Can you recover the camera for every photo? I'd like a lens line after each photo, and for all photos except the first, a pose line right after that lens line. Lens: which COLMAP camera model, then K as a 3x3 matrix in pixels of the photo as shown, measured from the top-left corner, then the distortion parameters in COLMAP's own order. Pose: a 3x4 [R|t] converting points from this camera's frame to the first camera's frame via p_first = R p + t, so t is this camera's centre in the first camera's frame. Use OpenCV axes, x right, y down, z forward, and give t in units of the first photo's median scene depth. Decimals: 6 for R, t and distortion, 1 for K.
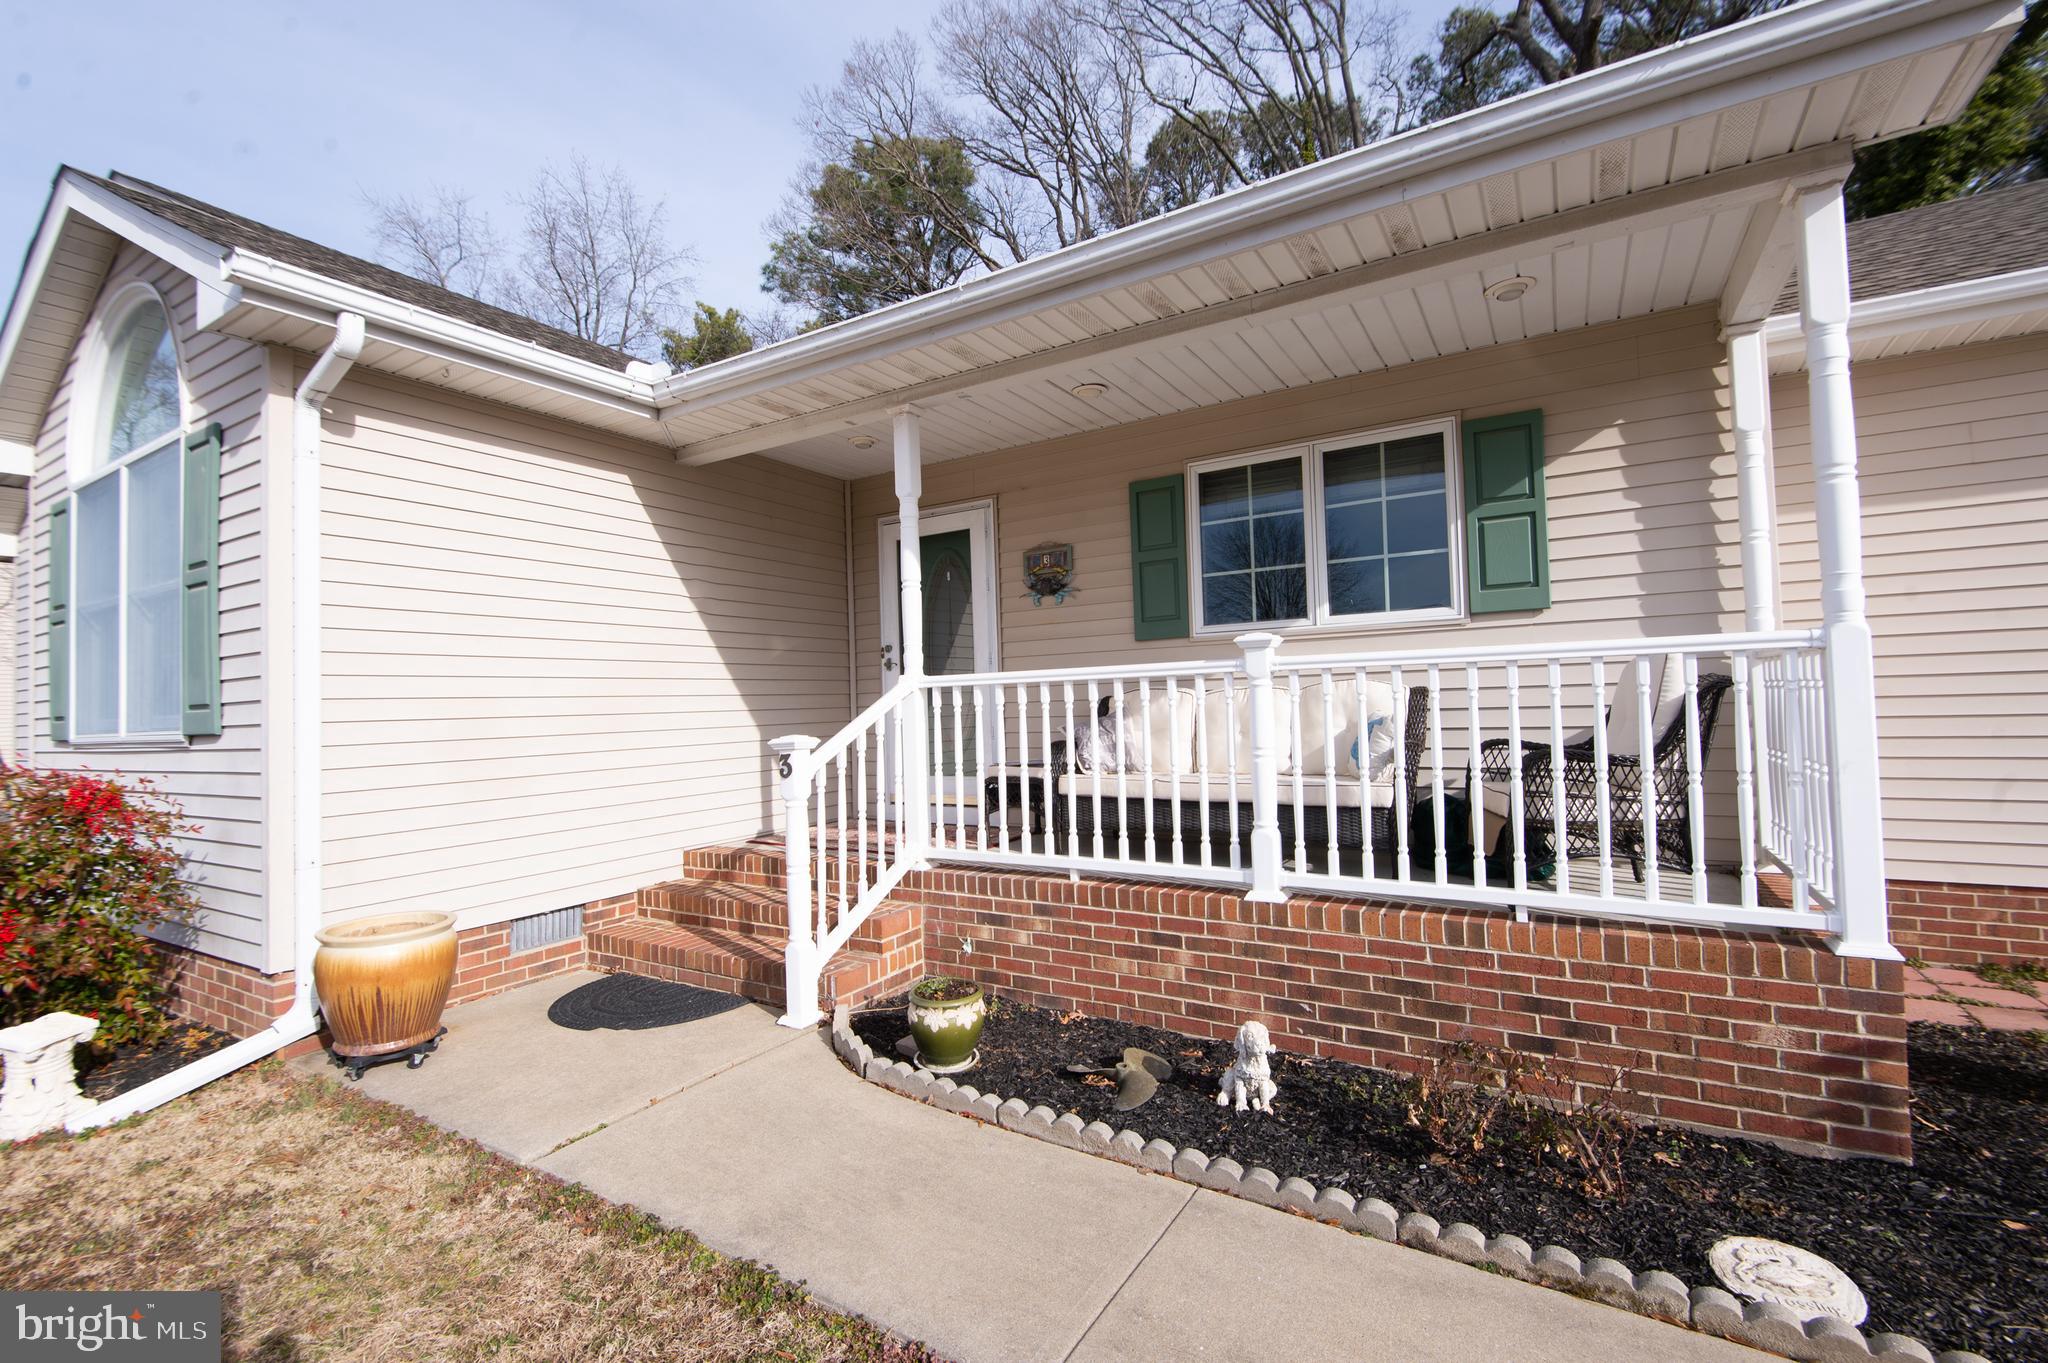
lens RADIAL K [[897.8, 0, 1028.9], [0, 897.8, 680.2], [0, 0, 1]] dist [0.043138, -0.029374]
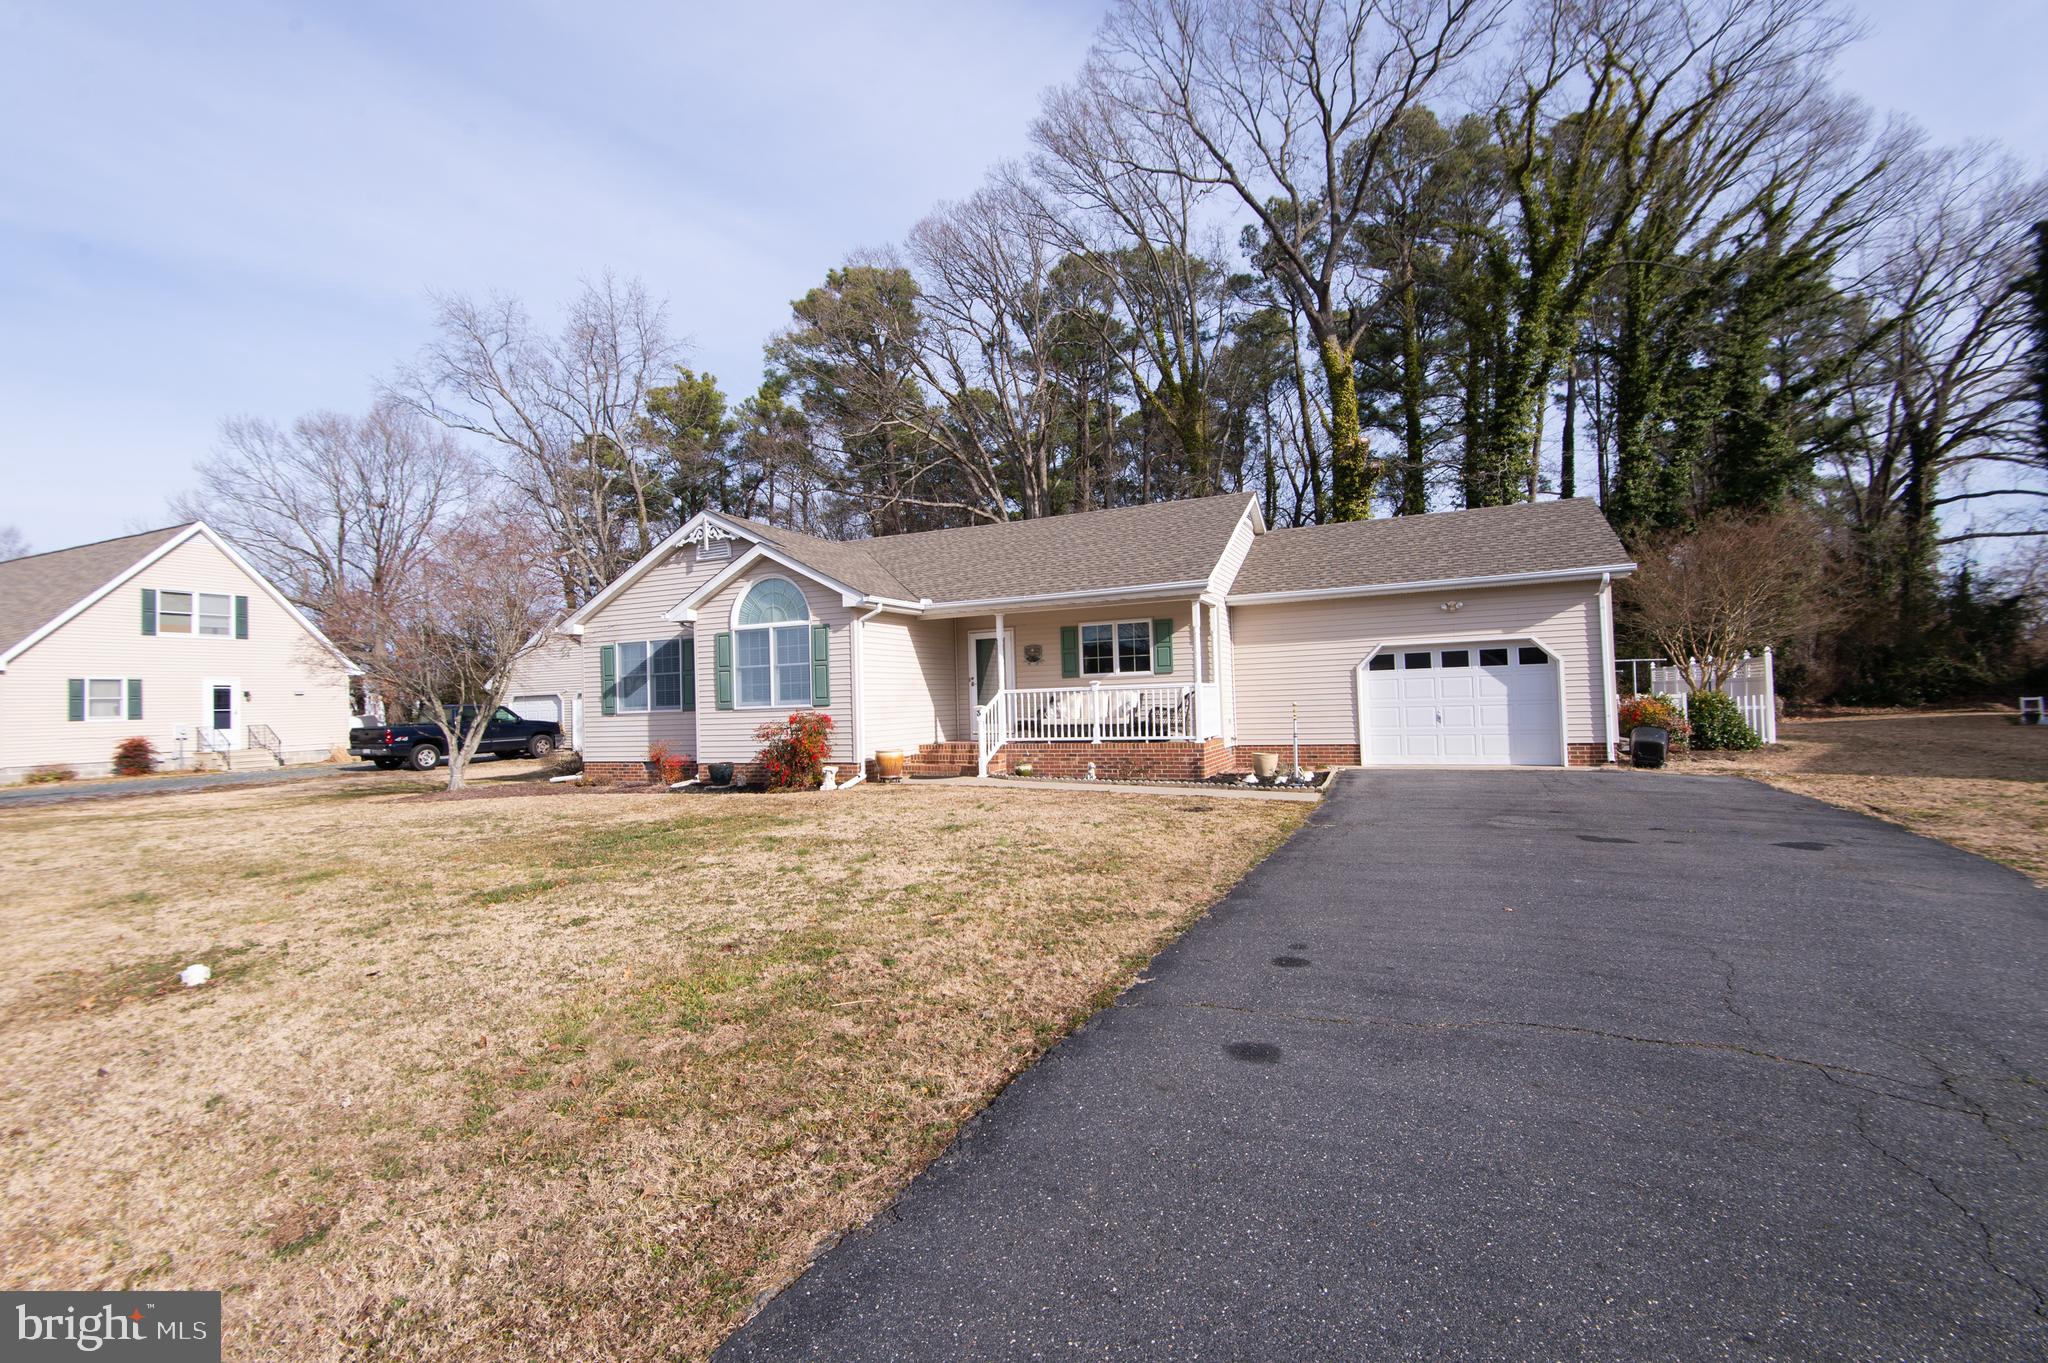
lens RADIAL K [[897.8, 0, 1028.9], [0, 897.8, 680.2], [0, 0, 1]] dist [0.043138, -0.029374]
pose [[0.993137, 0.003314, 0.116912, -0.396894], [-0.003521, 0.999993, 0.001561, -0.043838], [-0.116906, -0.001962, 0.993141, -2.290563]]
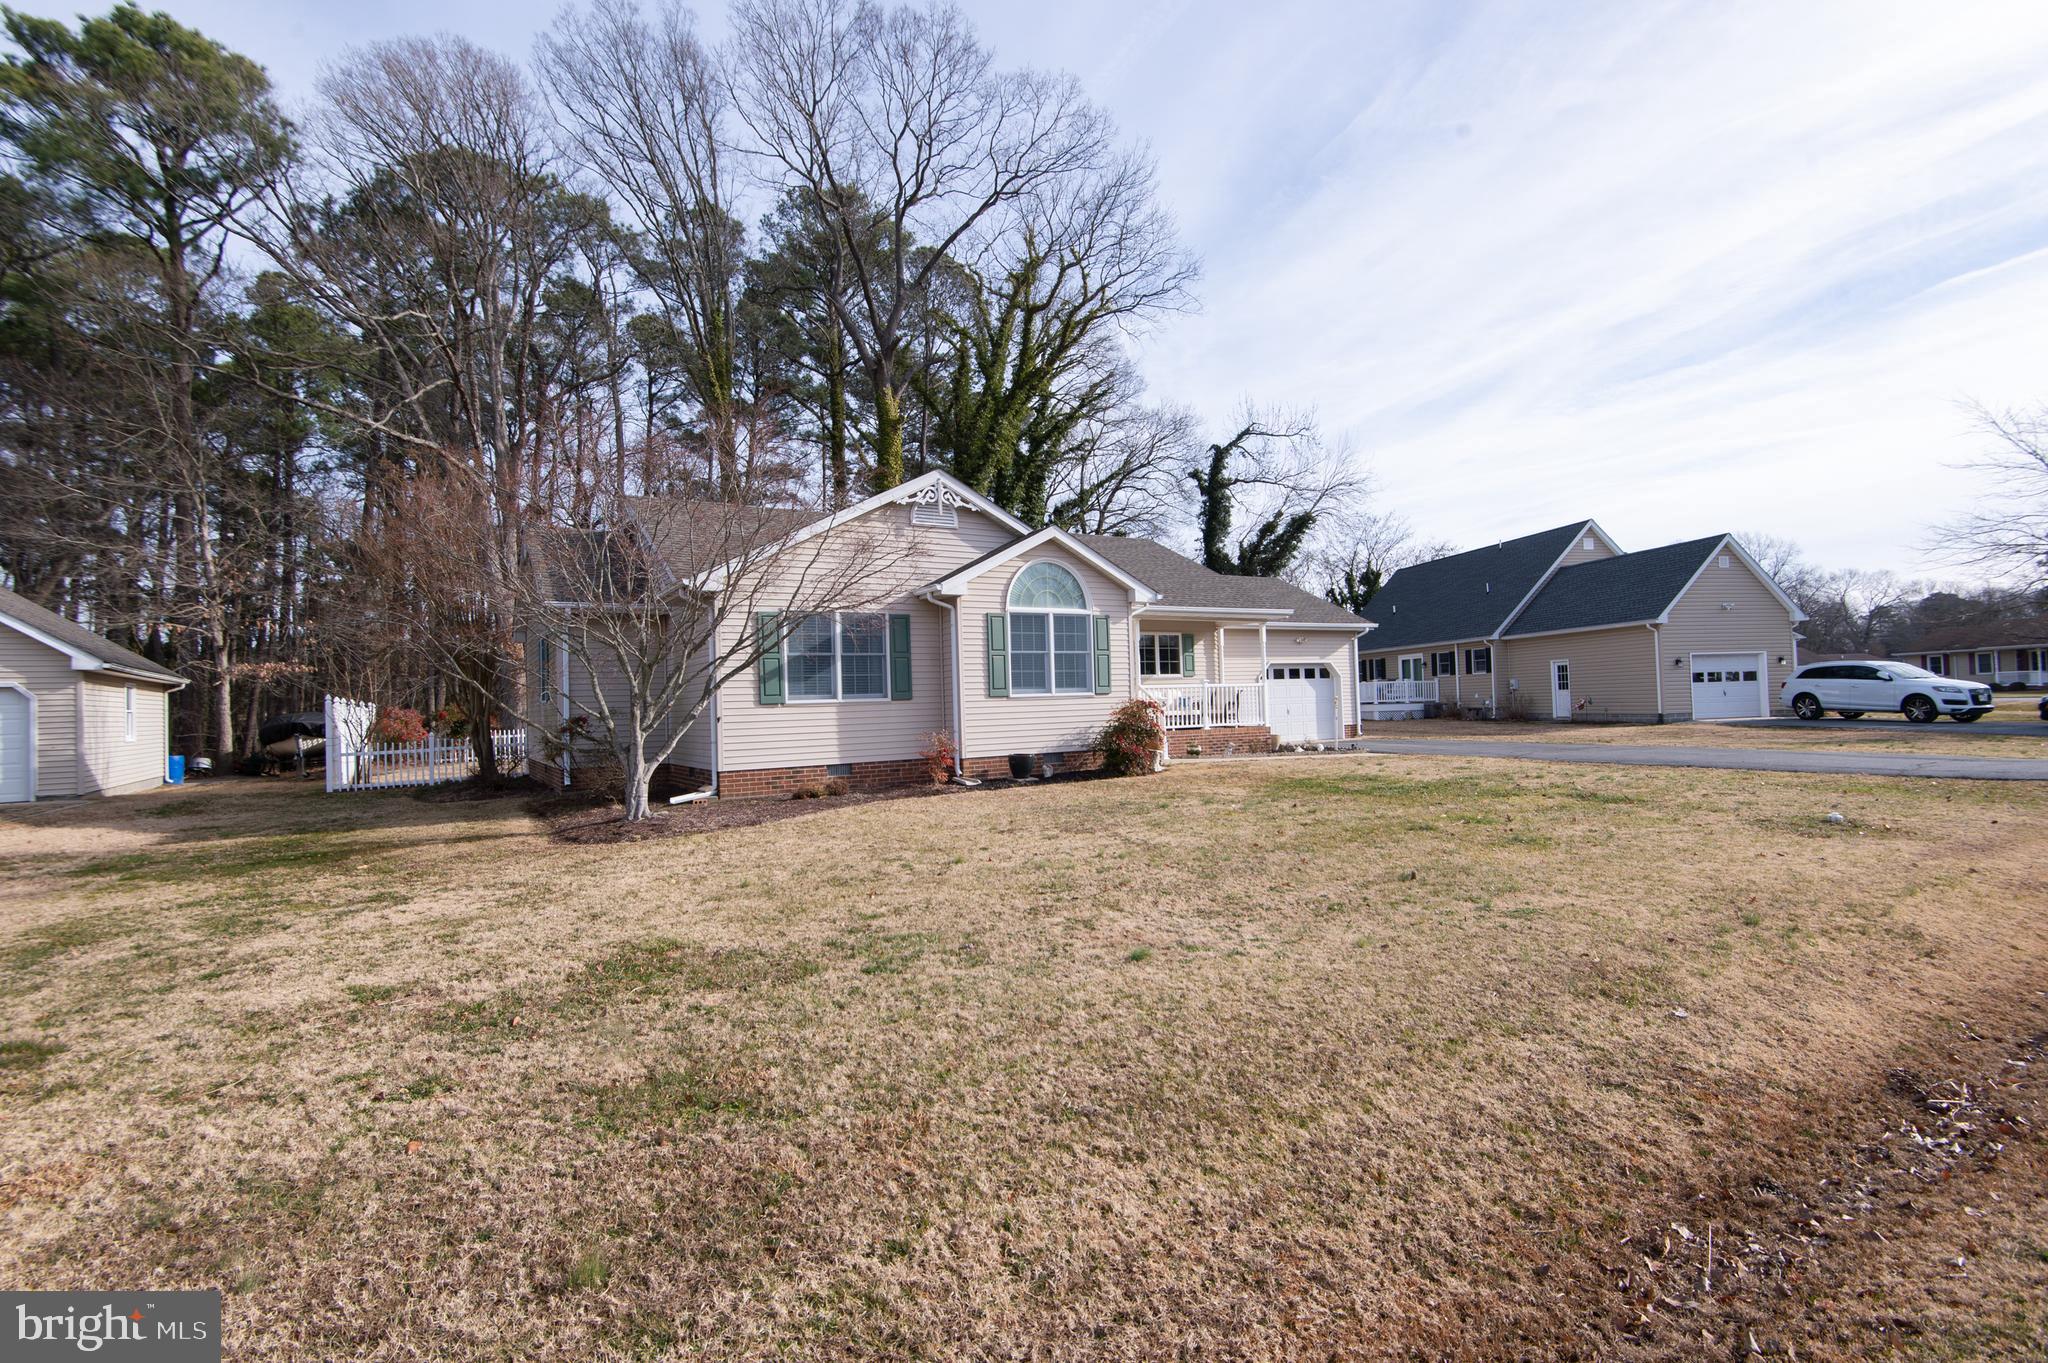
lens RADIAL K [[997.3, 0, 1024.0], [0, 997.3, 681.5], [0, 0, 1]] dist [0.000059, 0.000000]
pose [[0.450391, 0.038088, 0.892019, -3.973642], [-0.008168, 0.999224, -0.038542, 0.142304], [-0.892794, 0.010073, 0.450353, -0.505793]]
